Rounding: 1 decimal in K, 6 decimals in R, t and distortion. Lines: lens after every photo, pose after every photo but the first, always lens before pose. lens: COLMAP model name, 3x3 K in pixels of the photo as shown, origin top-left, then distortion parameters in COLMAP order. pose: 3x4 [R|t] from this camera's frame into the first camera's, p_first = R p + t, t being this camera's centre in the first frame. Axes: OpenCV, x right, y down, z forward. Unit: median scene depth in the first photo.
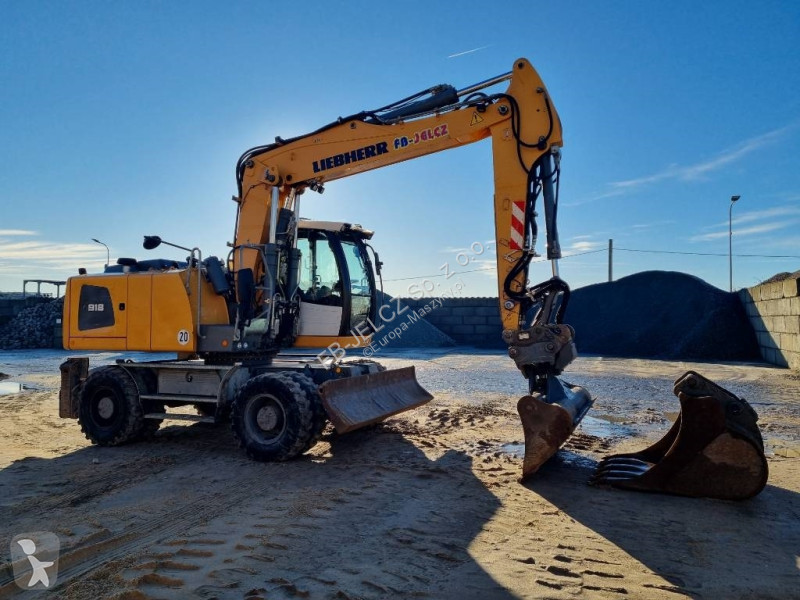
lens RADIAL K [[608.4, 0, 398.7], [0, 608.4, 290.4], [0, 0, 1]] dist [0.041263, -0.005150]
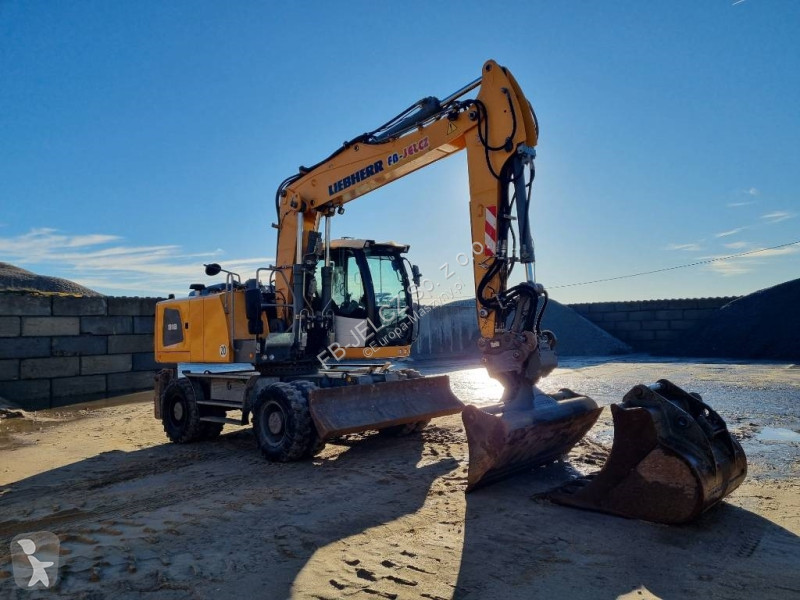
lens RADIAL K [[606.3, 0, 400.0], [0, 606.3, 300.0], [0, 0, 1]] dist [0.039077, -0.002452]
pose [[0.944064, -0.044134, -0.326794, 0.330500], [0.044291, 0.998994, -0.006965, 0.003526], [0.326773, -0.007899, 0.945070, 0.026721]]
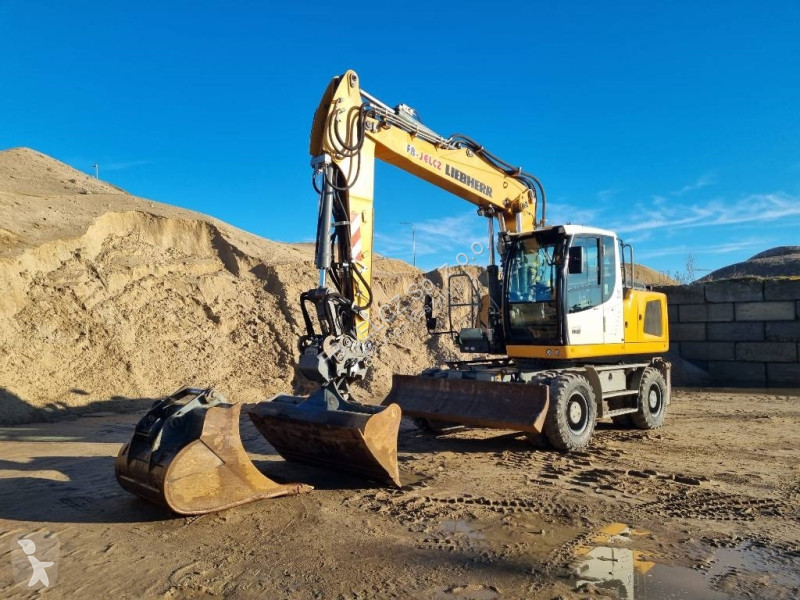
lens RADIAL K [[606.3, 0, 400.0], [0, 606.3, 300.0], [0, 0, 1]] dist [0.039077, -0.002452]
pose [[-0.354258, -0.044505, -0.934088, 1.029755], [0.058177, 0.995883, -0.069513, 0.066600], [0.933336, -0.078968, -0.350211, 1.296974]]
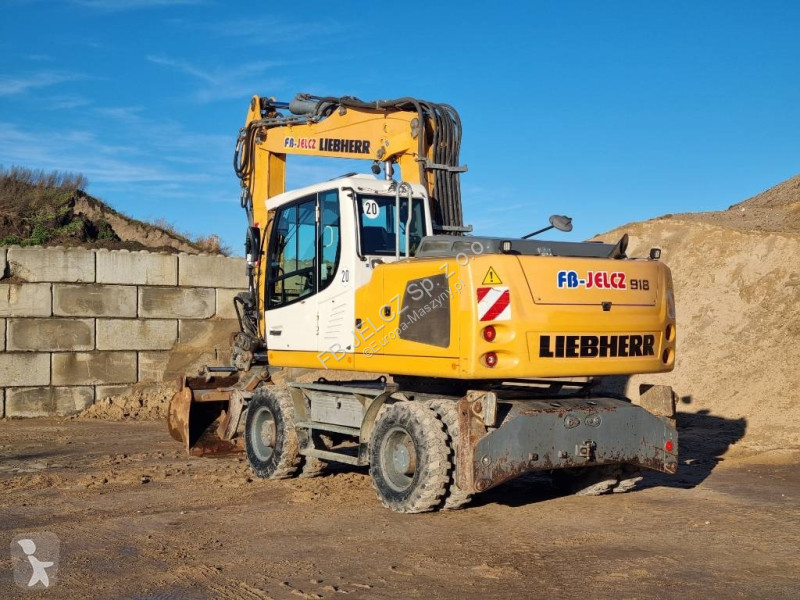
lens RADIAL K [[1189.1, 0, 413.8], [0, 1189.1, 301.5], [0, 0, 1]] dist [0.154229, -0.012199]
pose [[-0.854557, 0.007905, 0.519297, -1.059540], [-0.030521, 0.997392, -0.065408, 0.123084], [-0.518459, -0.071744, -0.852087, 2.484534]]
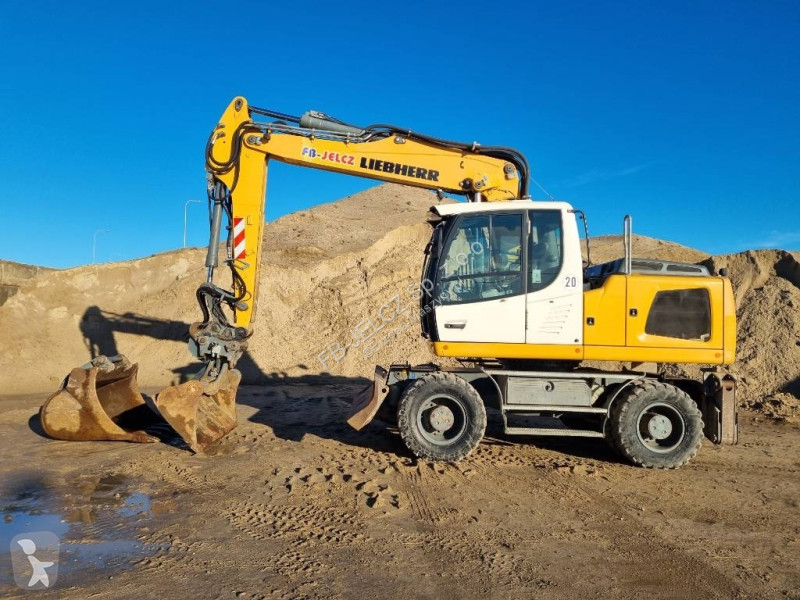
lens RADIAL K [[598.0, 0, 405.0], [0, 598.0, 294.7], [0, 0, 1]] dist [0.038534, -0.005090]
pose [[-0.901303, -0.045209, -0.430824, 0.390219], [-0.000720, 0.994694, -0.102874, 0.110745], [0.433189, -0.092411, -0.896553, 1.982023]]
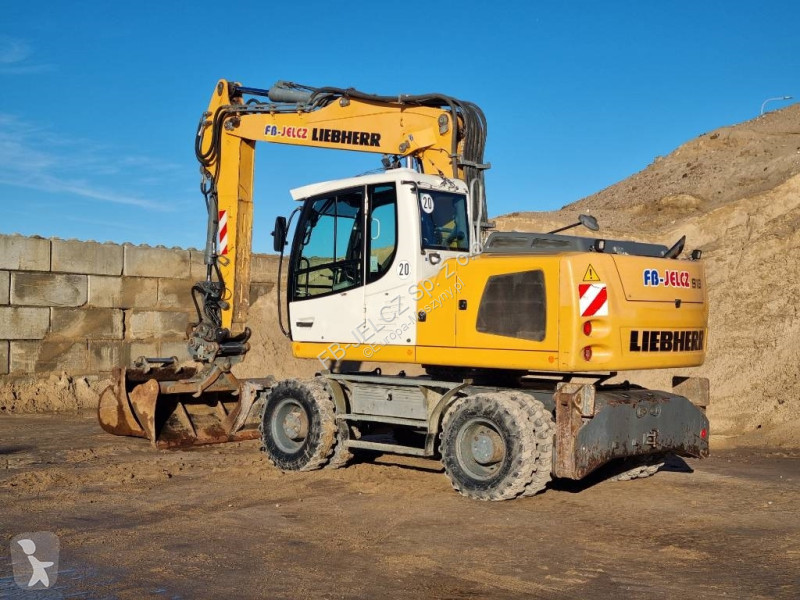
lens RADIAL K [[1206.5, 0, 399.5], [0, 1206.5, 317.7], [0, 0, 1]] dist [0.089855, -0.005952]
pose [[-0.950825, -0.014379, 0.309395, -0.685544], [-0.031823, 0.998171, -0.051409, 0.135959], [-0.308090, -0.058727, -0.949543, 2.704766]]
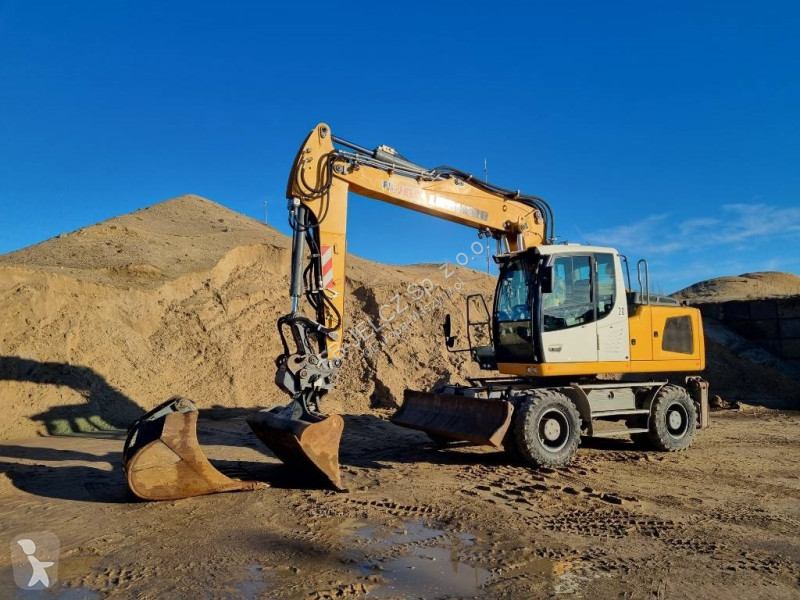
lens RADIAL K [[604.5, 0, 407.6], [0, 604.5, 296.3], [0, 0, 1]] dist [0.045956, 0.000238]
pose [[-0.593448, -0.061754, -0.802500, 0.951691], [0.055439, 0.991548, -0.117299, 0.083398], [0.802961, -0.114100, -0.585008, 1.635031]]
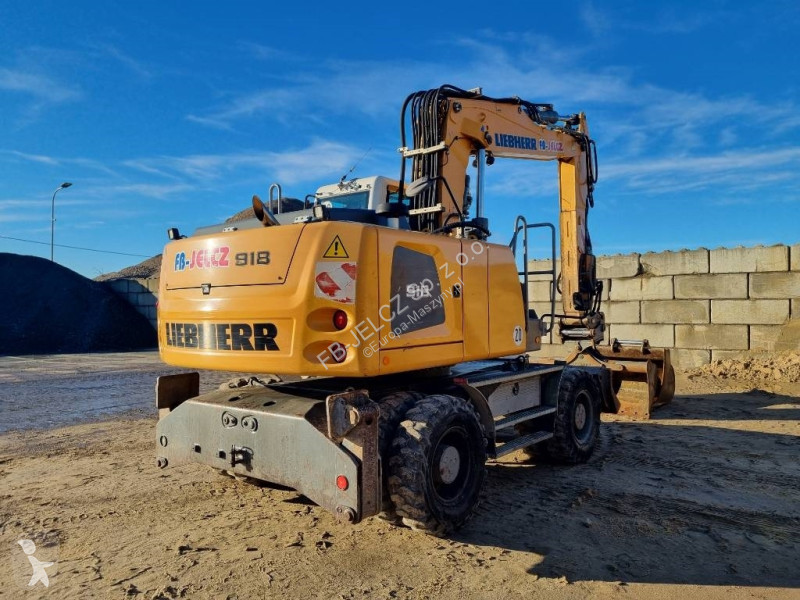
lens RADIAL K [[604.5, 0, 407.6], [0, 604.5, 296.3], [0, 0, 1]] dist [0.045956, 0.000238]
pose [[0.246990, 0.014061, 0.968916, -1.056816], [-0.039898, 0.999194, -0.004329, 0.037126], [-0.968196, -0.037588, 0.247352, 0.924559]]
